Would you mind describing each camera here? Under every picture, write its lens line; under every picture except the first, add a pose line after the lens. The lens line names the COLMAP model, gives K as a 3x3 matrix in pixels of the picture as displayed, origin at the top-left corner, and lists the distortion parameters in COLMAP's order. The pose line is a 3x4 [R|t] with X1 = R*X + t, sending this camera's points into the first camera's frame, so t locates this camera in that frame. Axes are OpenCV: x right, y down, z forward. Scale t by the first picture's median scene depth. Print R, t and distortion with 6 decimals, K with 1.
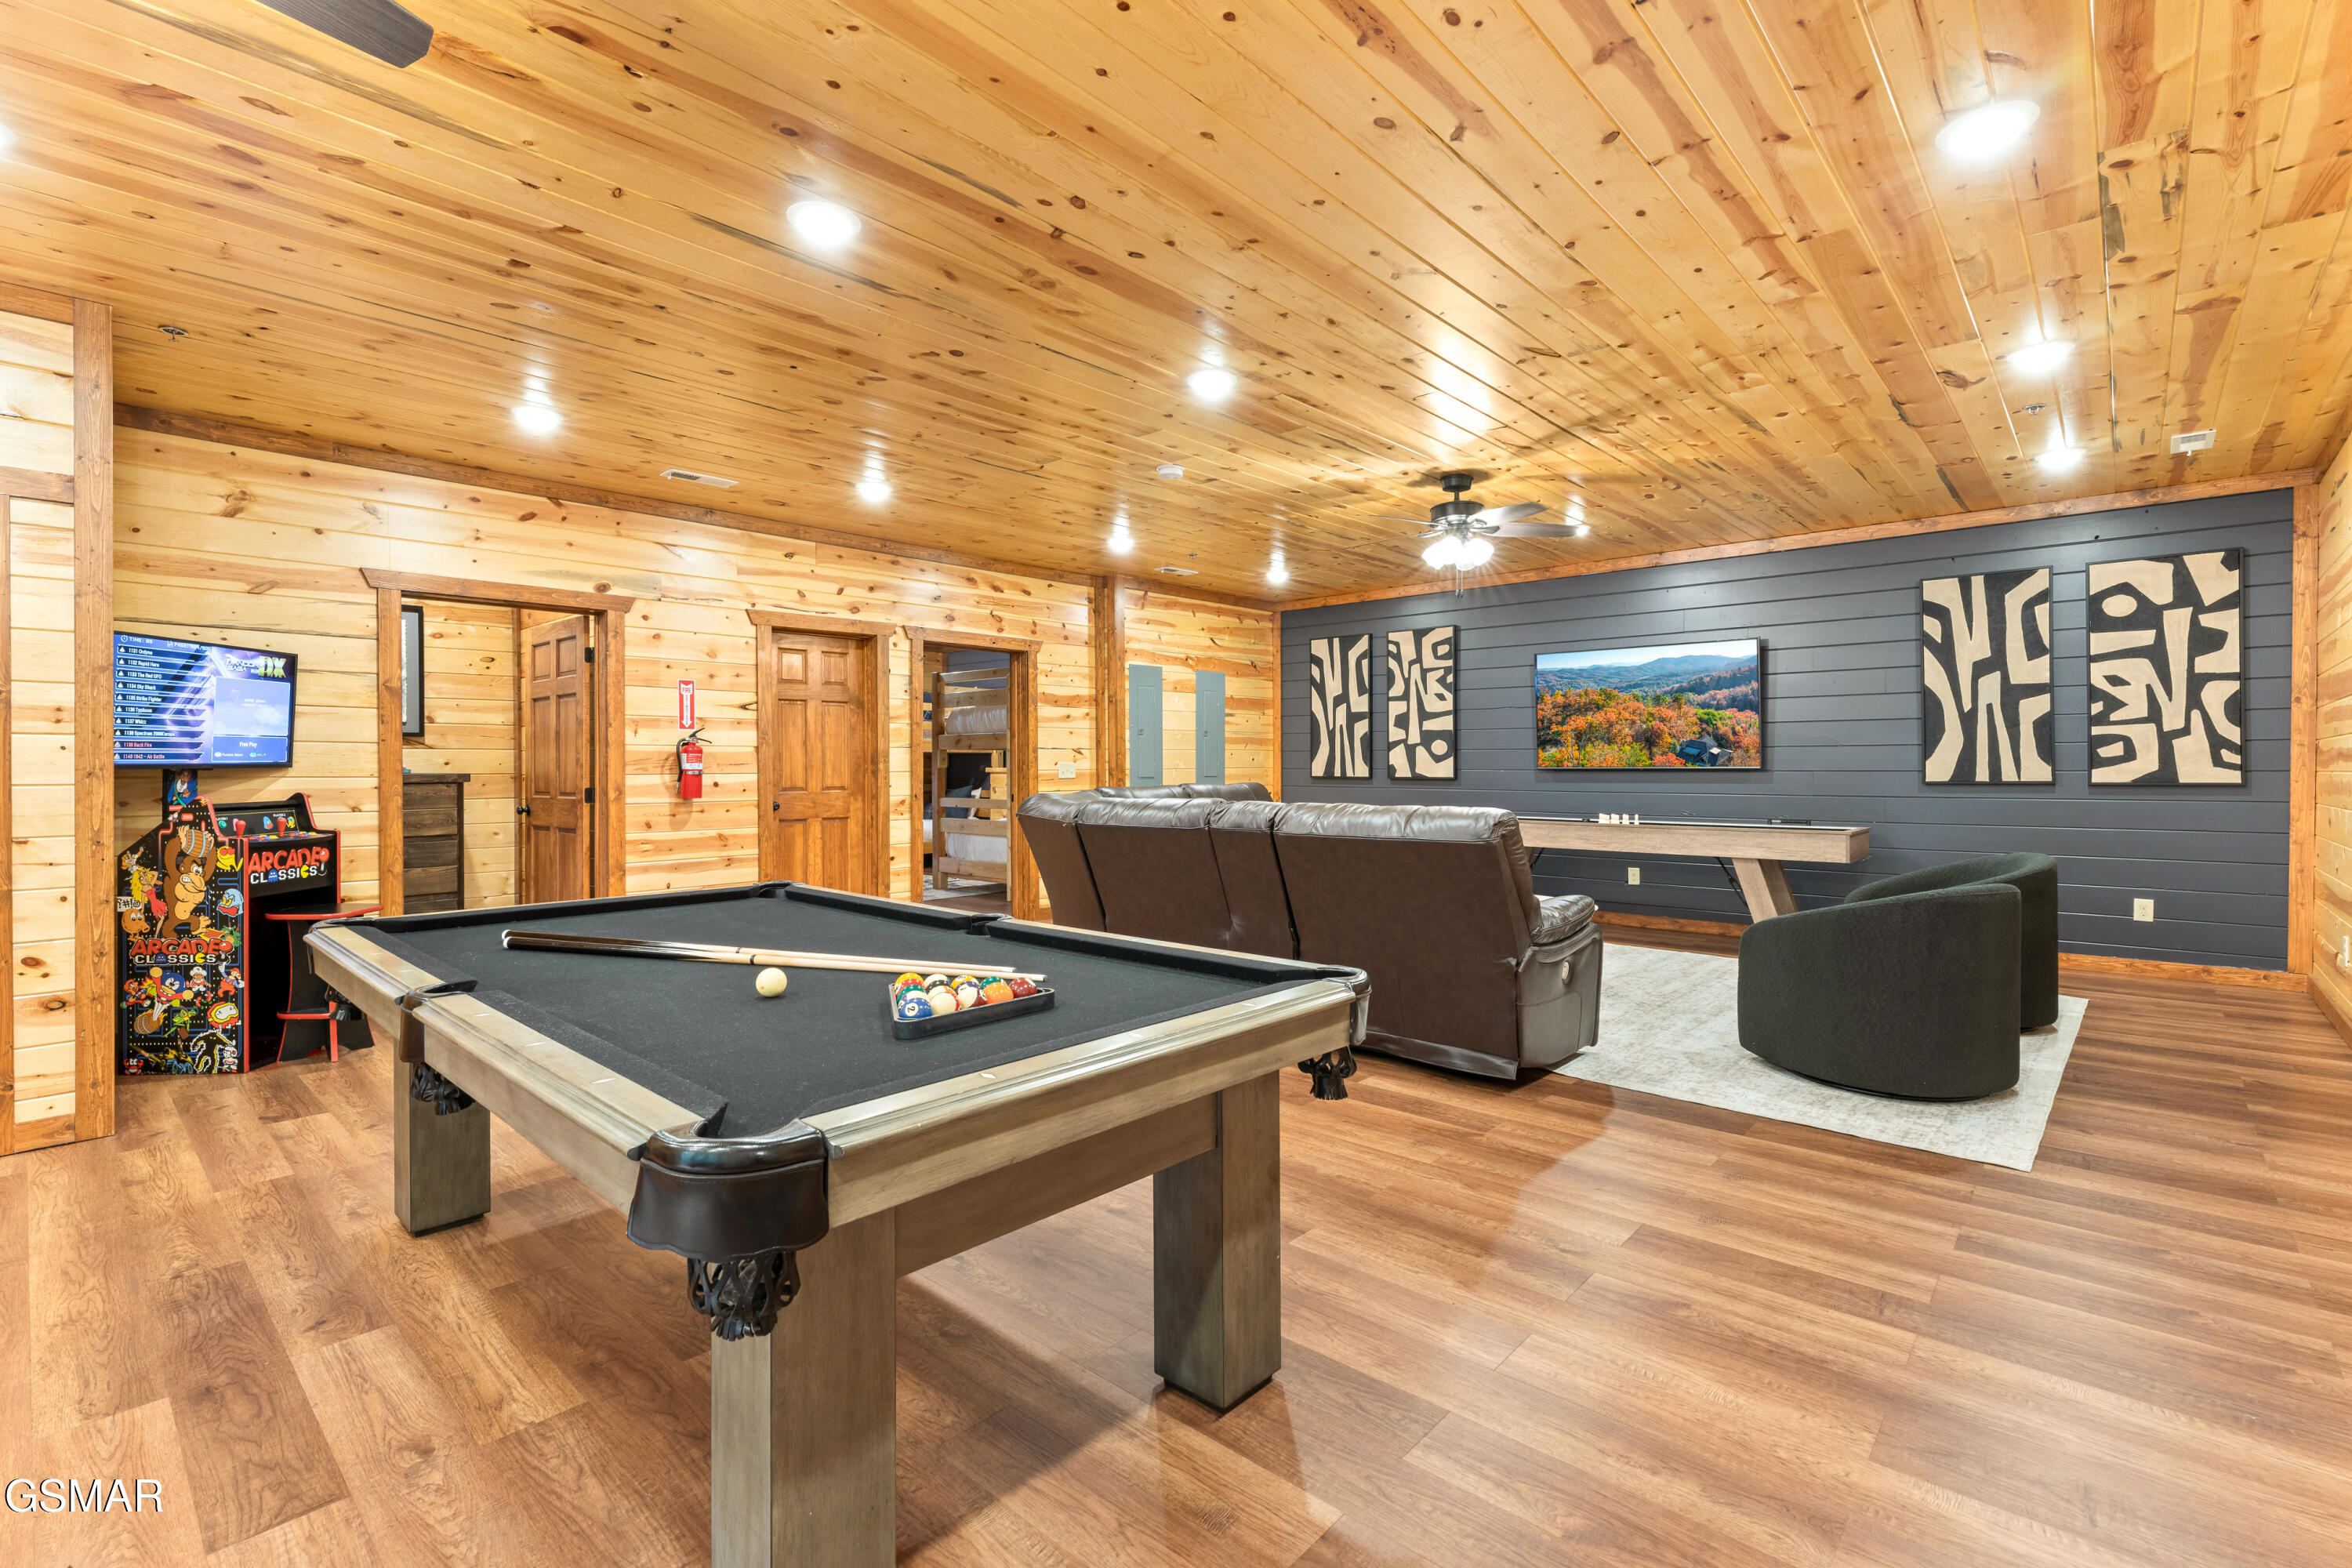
lens RADIAL K [[1055.7, 0, 1176.0], [0, 1055.7, 784.0], [0, 0, 1]] dist [-0.000428, -0.000137]
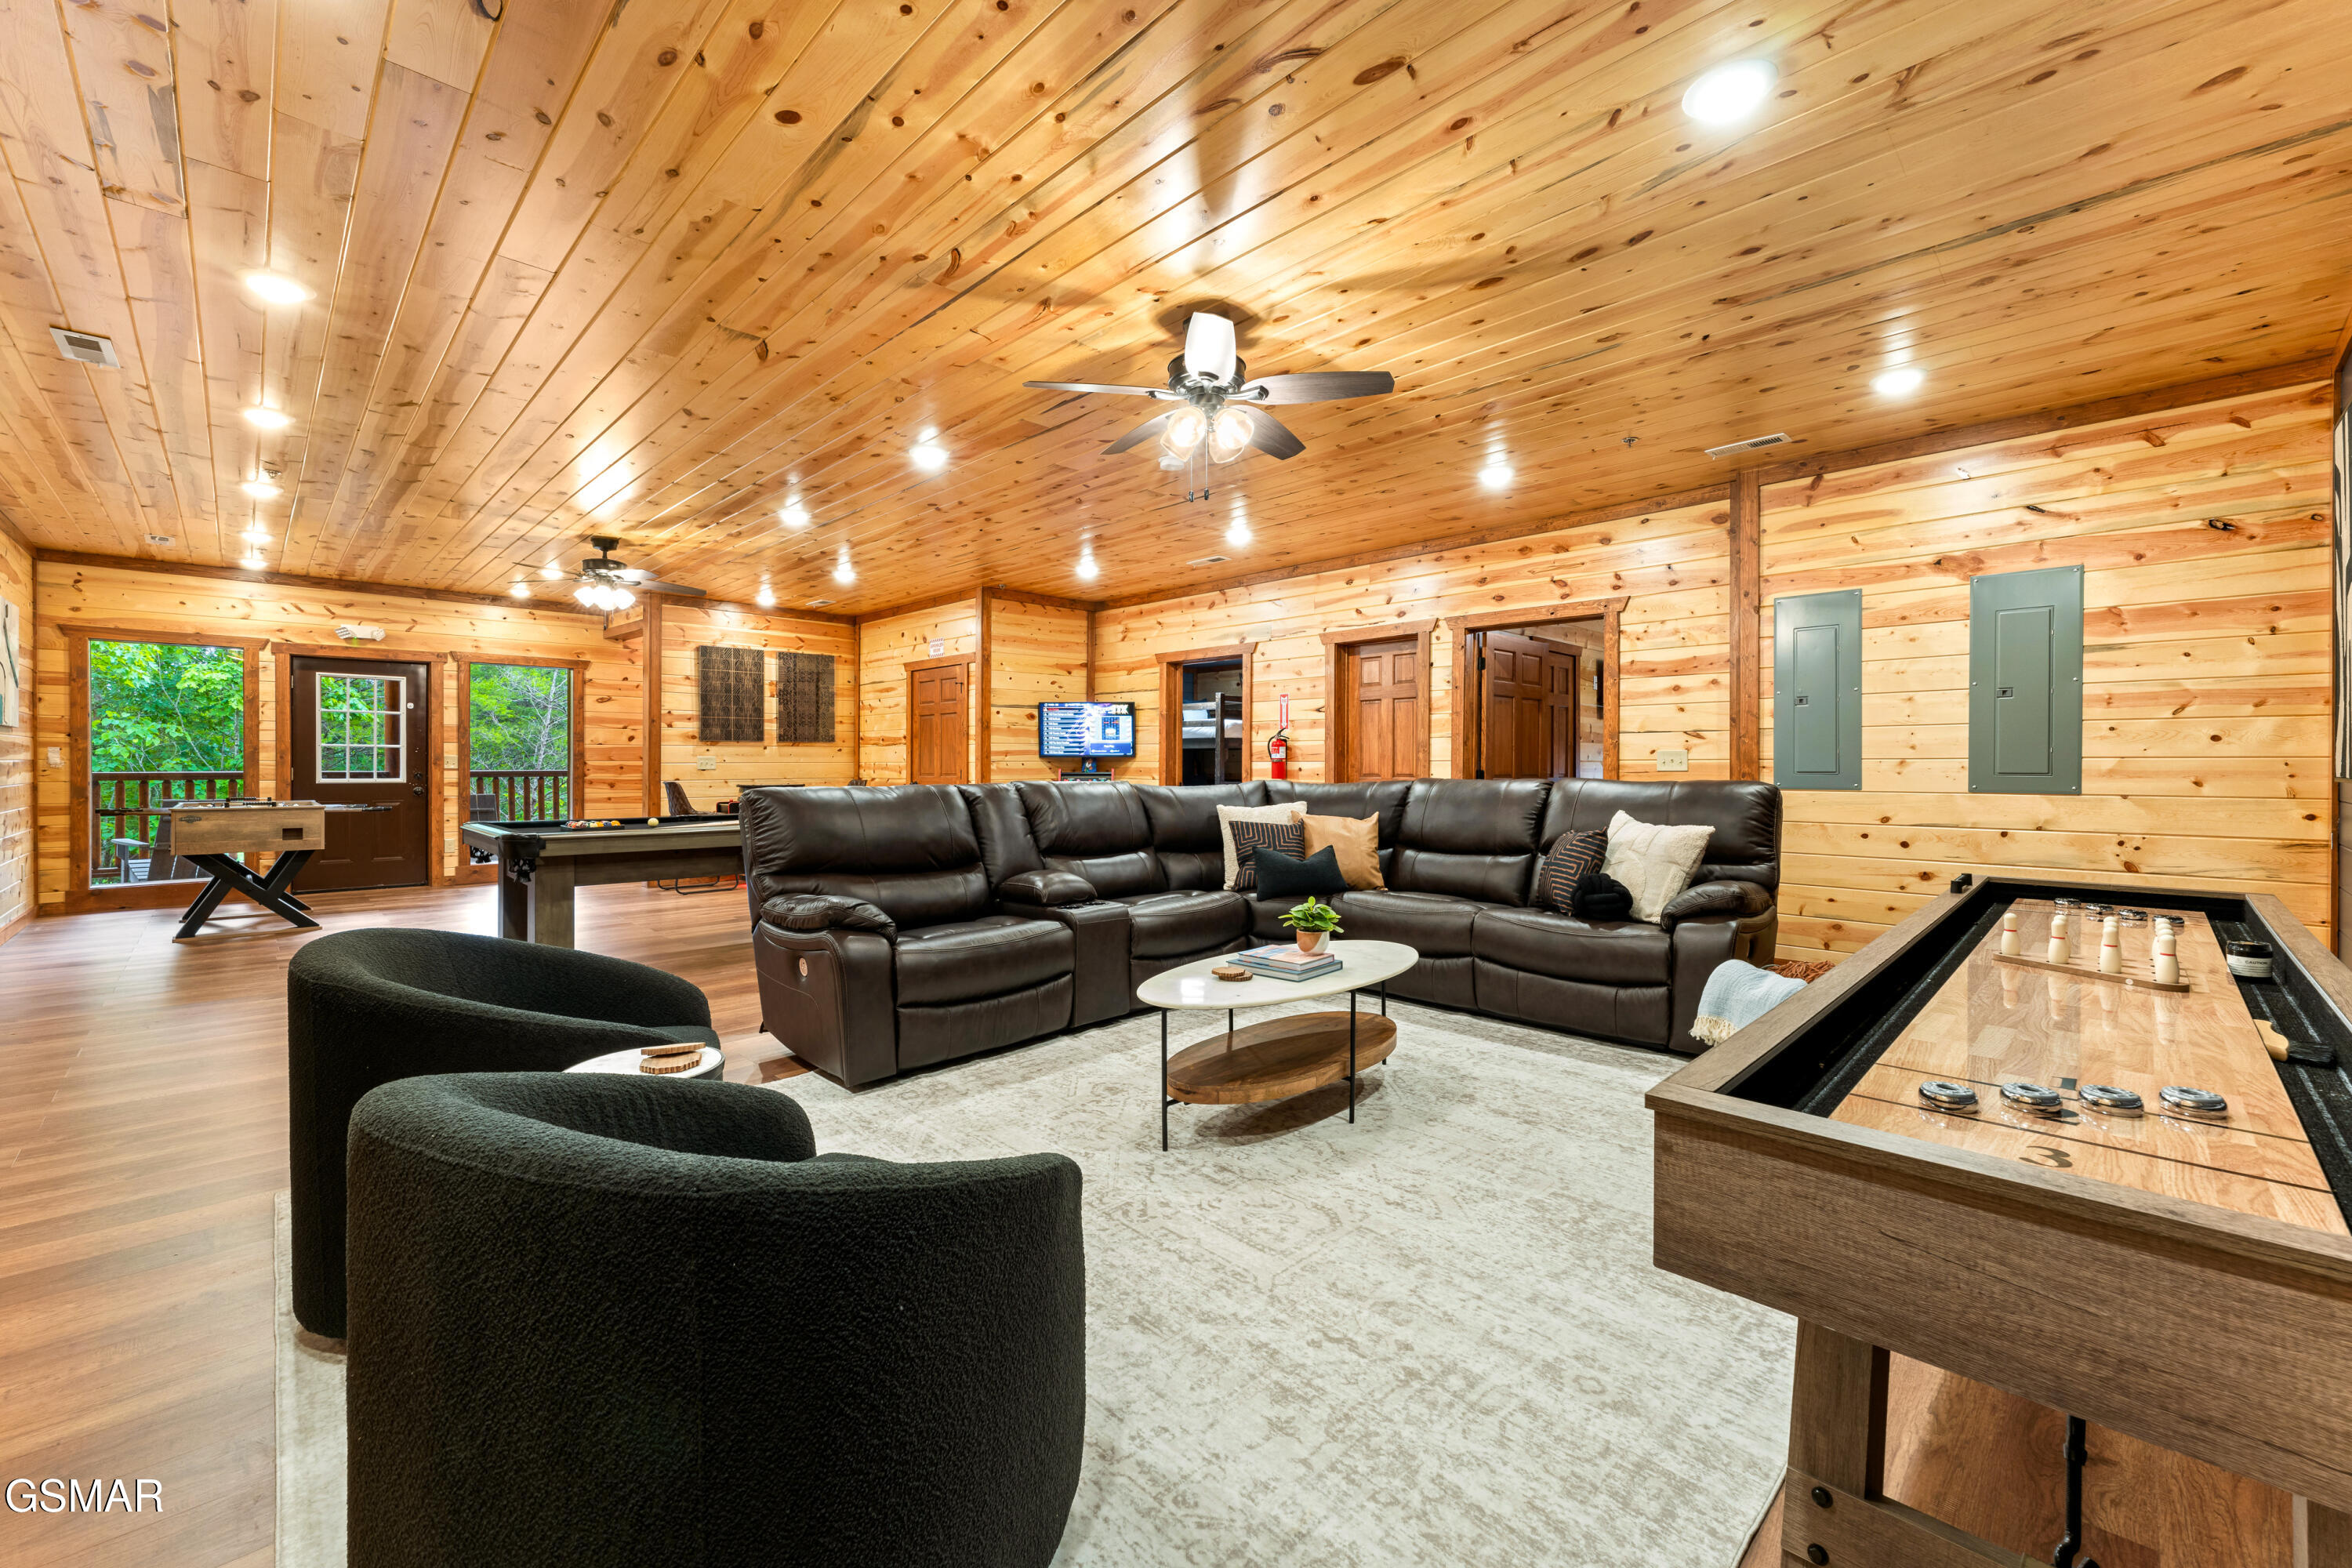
lens RADIAL K [[973.8, 0, 1176.0], [0, 973.8, 784.0], [0, 0, 1]] dist [-0.001900, -0.000205]
pose [[-0.061088, 0.022094, -0.997888, 0.746330], [-0.018326, 0.999562, 0.023253, -0.006950], [0.997964, 0.019708, -0.060657, 0.852881]]
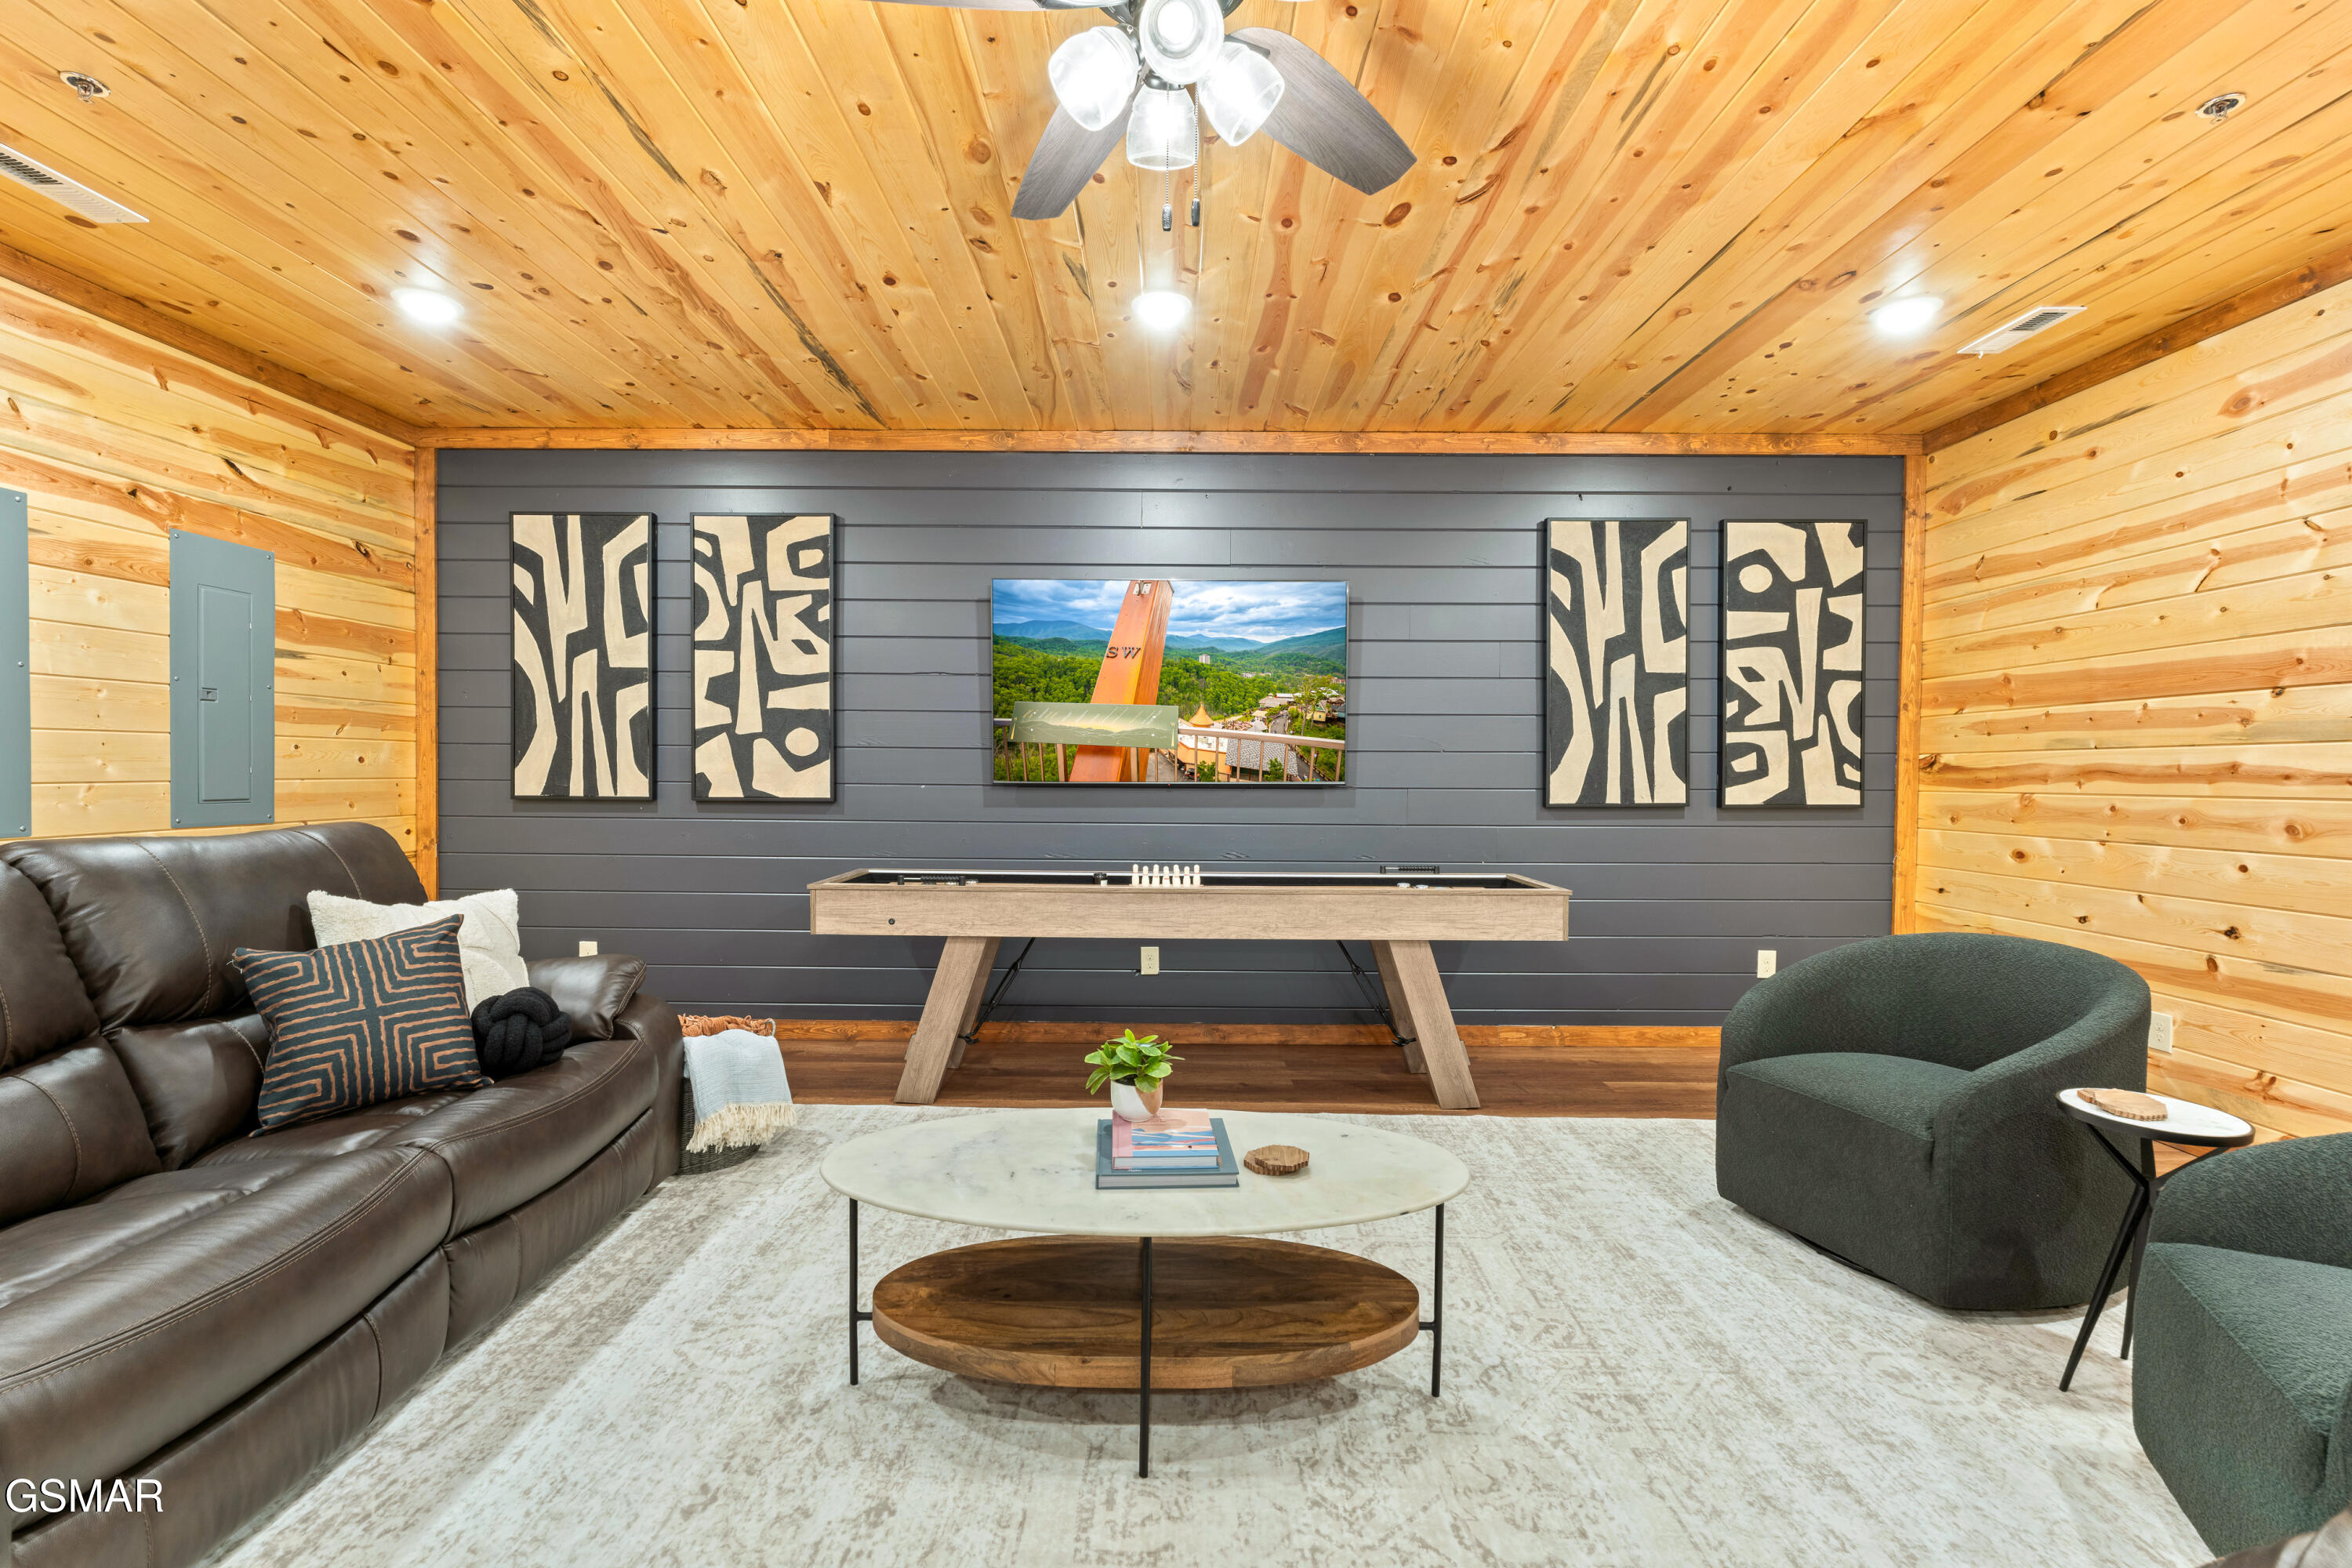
lens RADIAL K [[1024.9, 0, 1176.0], [0, 1024.9, 784.0], [0, 0, 1]] dist [-0.004440, -0.000191]
pose [[0.746782, -0.001276, 0.665068, 0.062282], [0.004281, 0.999987, -0.002888, -0.014802], [-0.665055, 0.005004, 0.746777, 0.646738]]
